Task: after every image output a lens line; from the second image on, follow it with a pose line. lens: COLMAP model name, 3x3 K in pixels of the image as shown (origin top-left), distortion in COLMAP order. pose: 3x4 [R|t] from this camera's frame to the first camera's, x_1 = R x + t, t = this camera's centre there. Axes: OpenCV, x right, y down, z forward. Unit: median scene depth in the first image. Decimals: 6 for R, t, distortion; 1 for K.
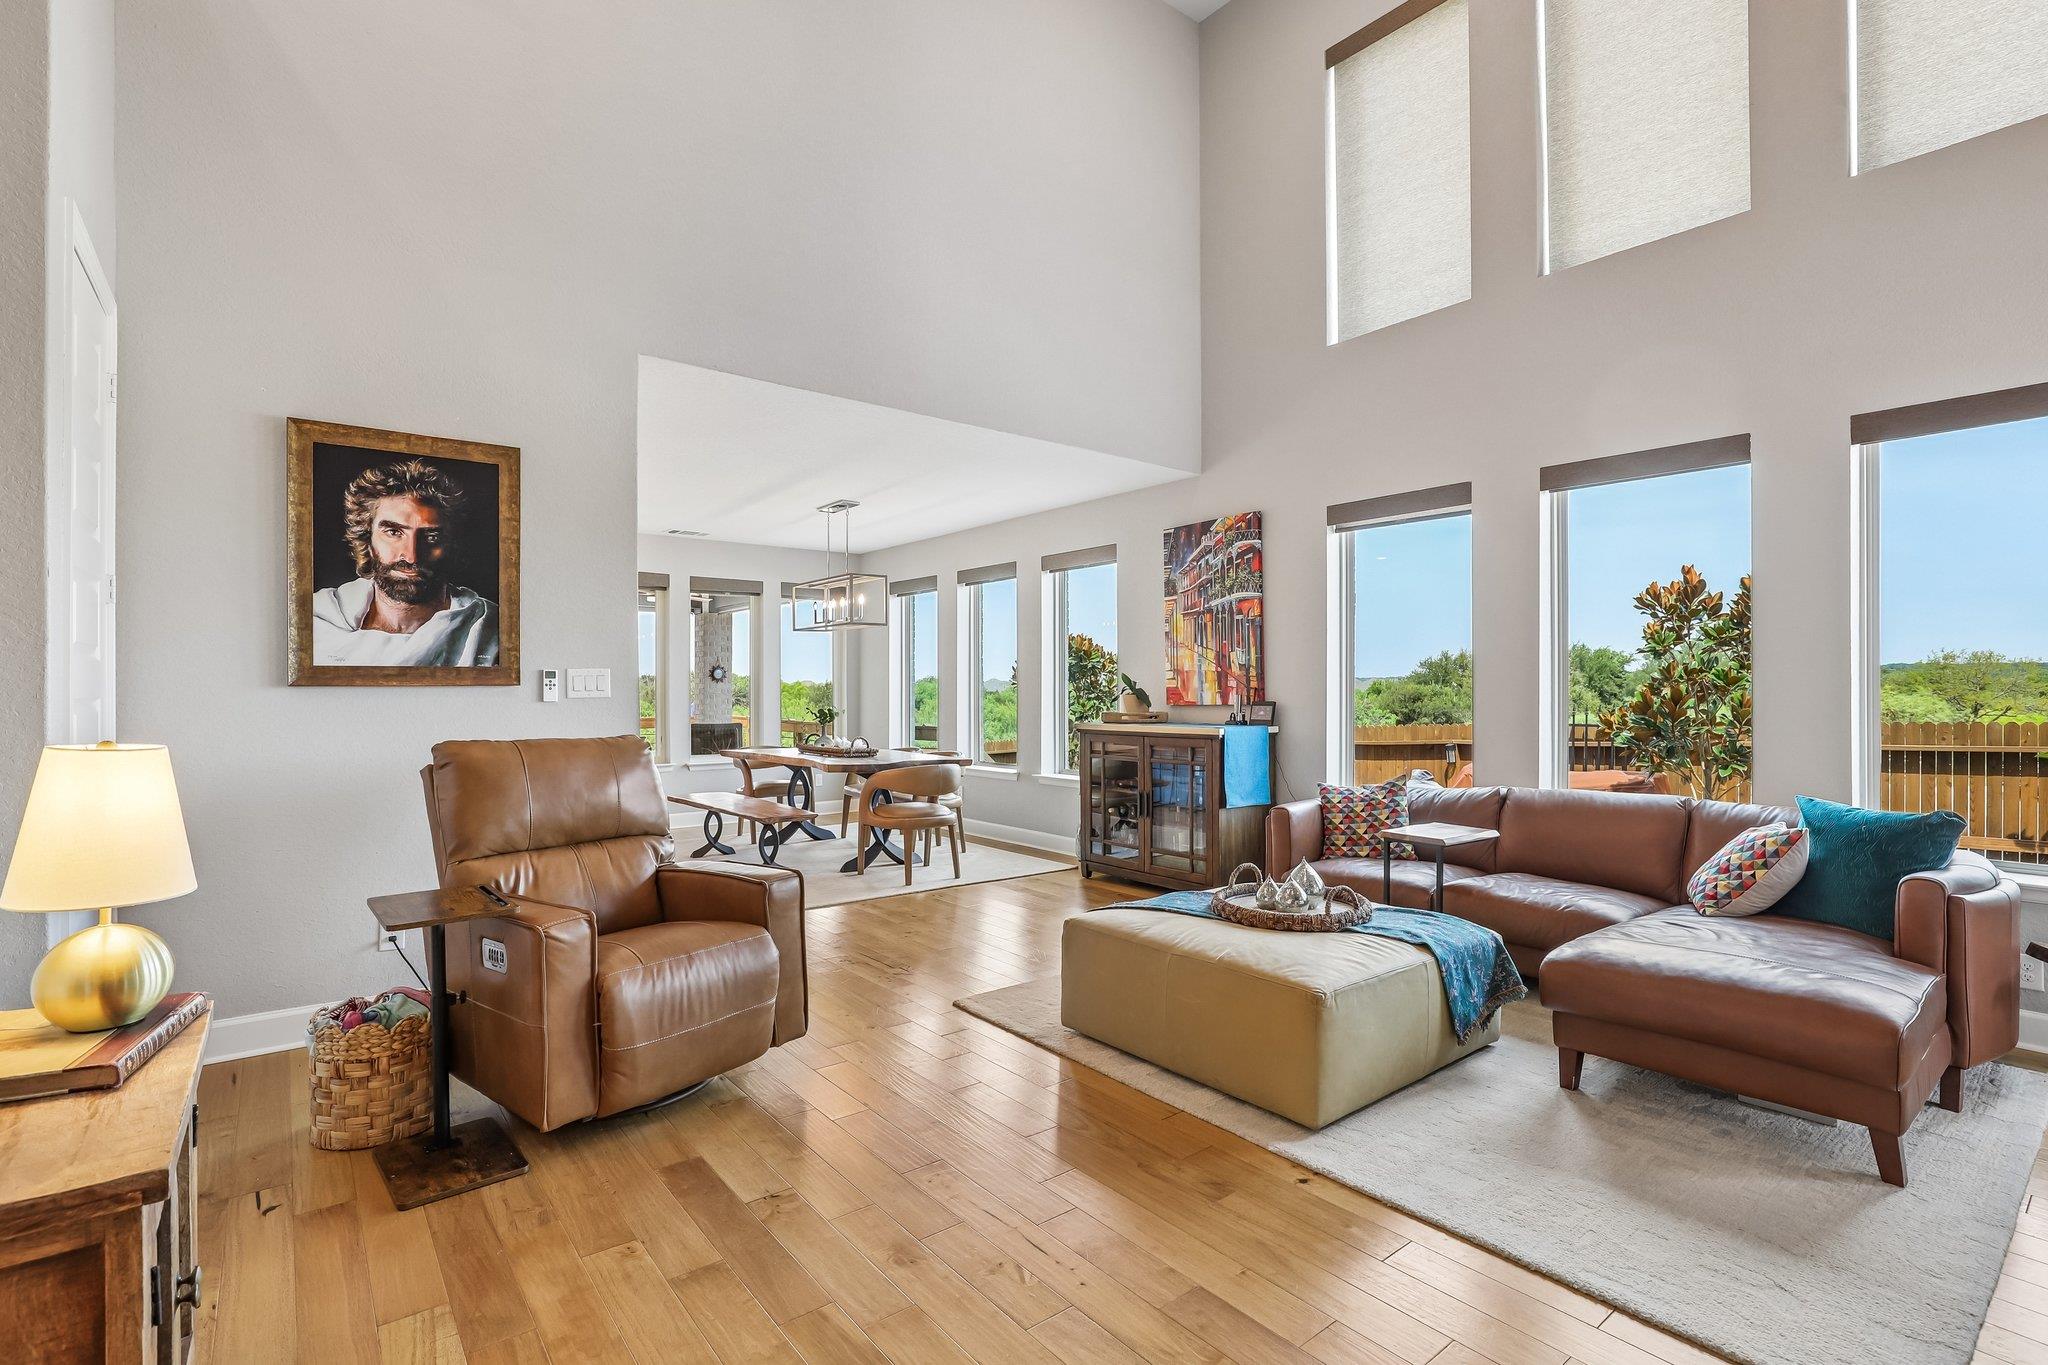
lens RADIAL K [[957.2, 0, 1024.8], [0, 957.2, 689.5], [0, 0, 1]] dist [-0.014561, 0.000268]
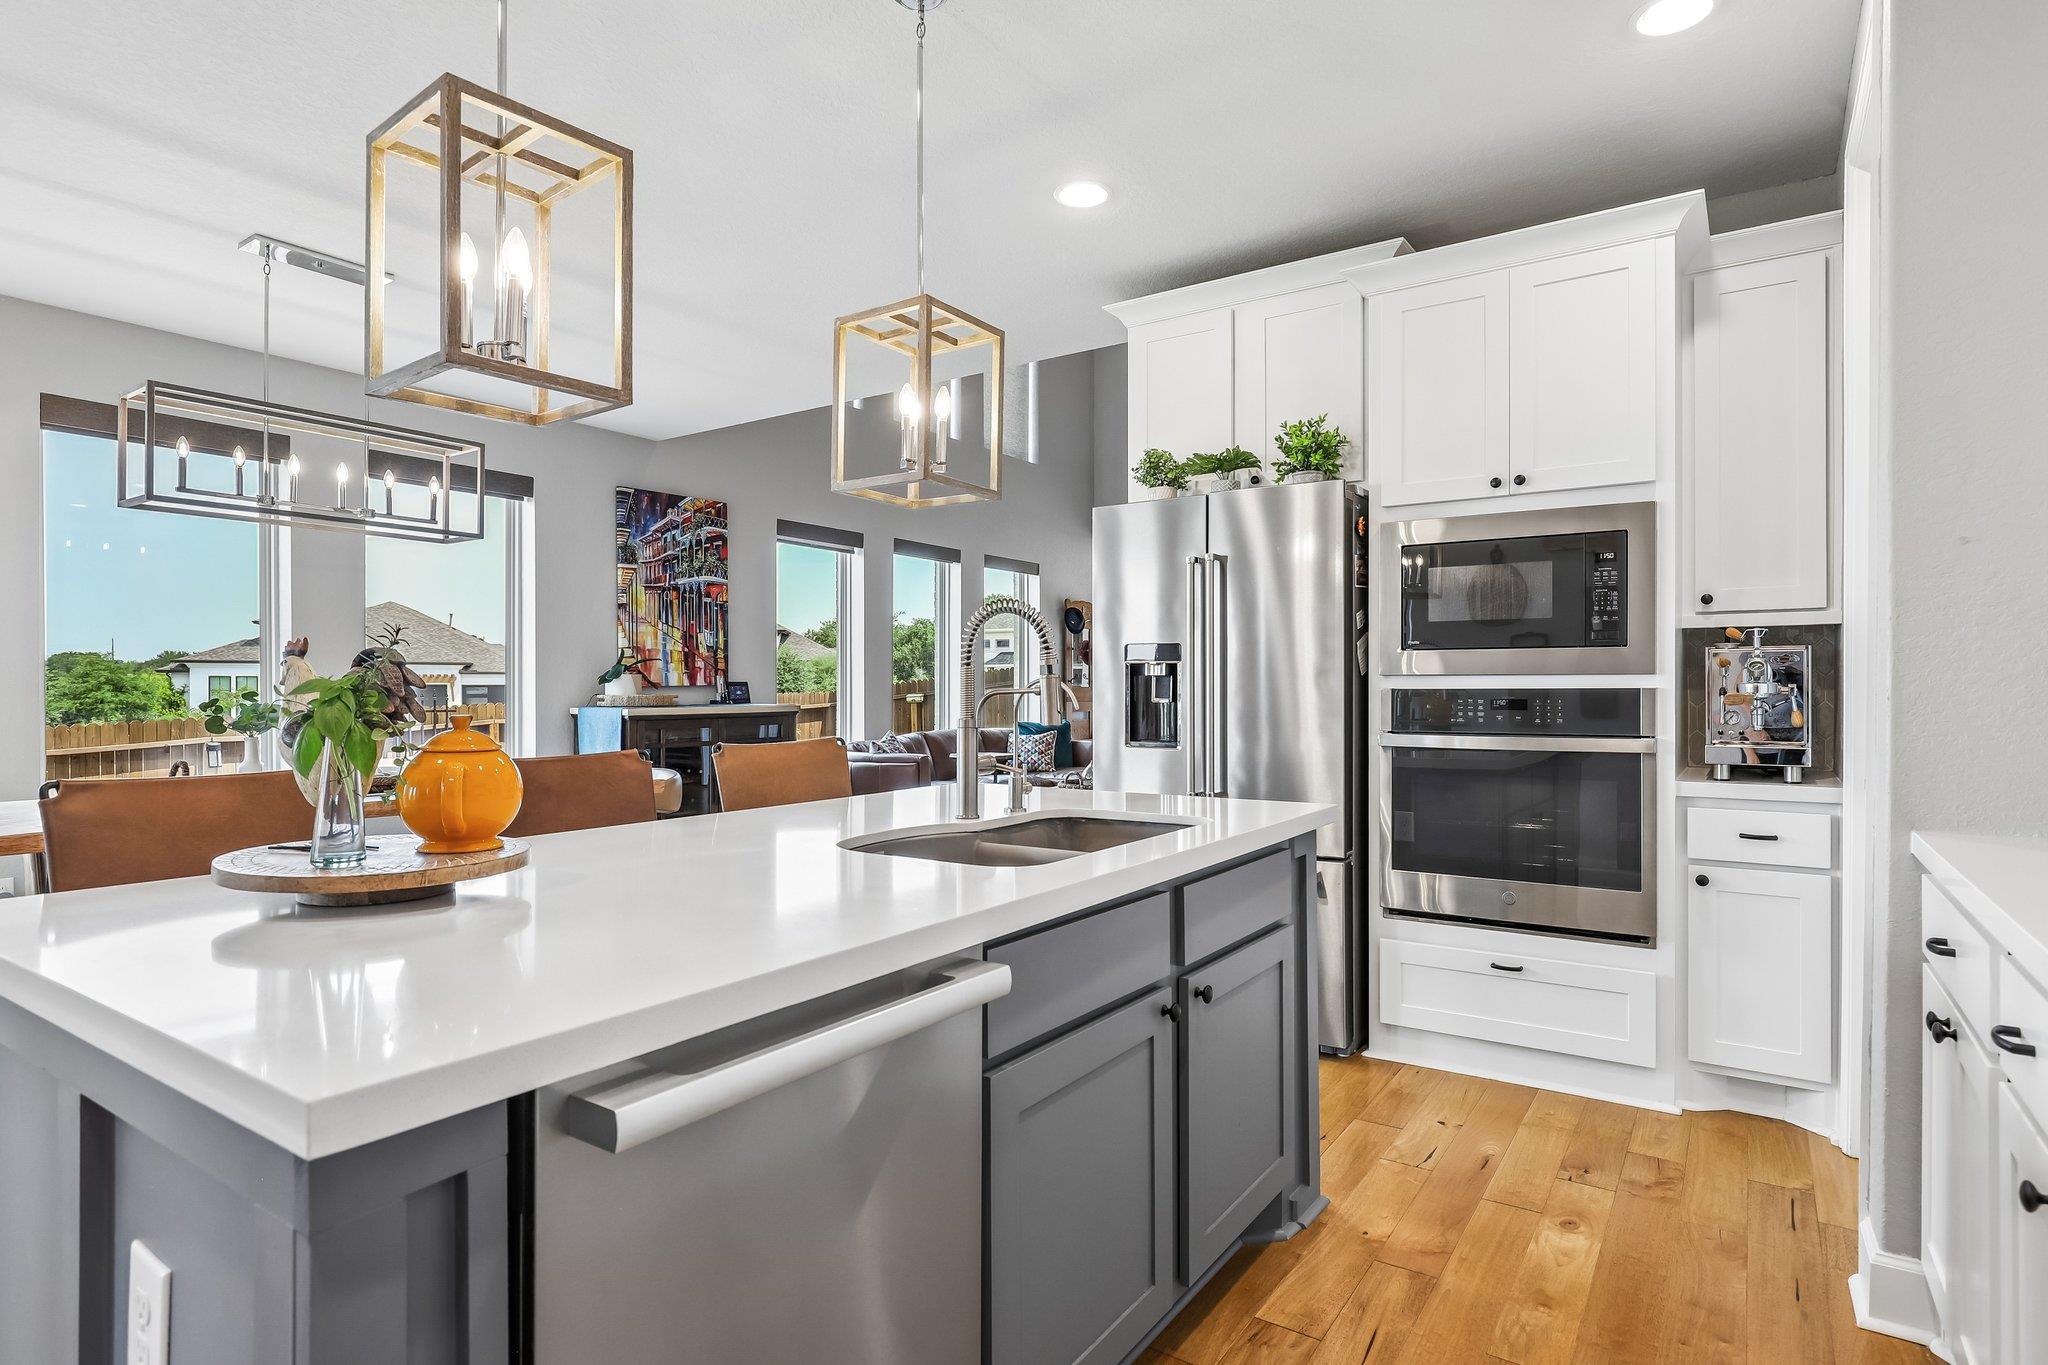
lens RADIAL K [[1059.1, 0, 1037.9], [0, 1059.1, 681.3], [0, 0, 1]] dist [-0.003854, -0.000076]
pose [[-0.307602, 0.013507, 0.951419, -0.940808], [0.009214, 0.999895, -0.011216, 0.026972], [-0.951470, 0.005316, -0.307694, 0.991202]]
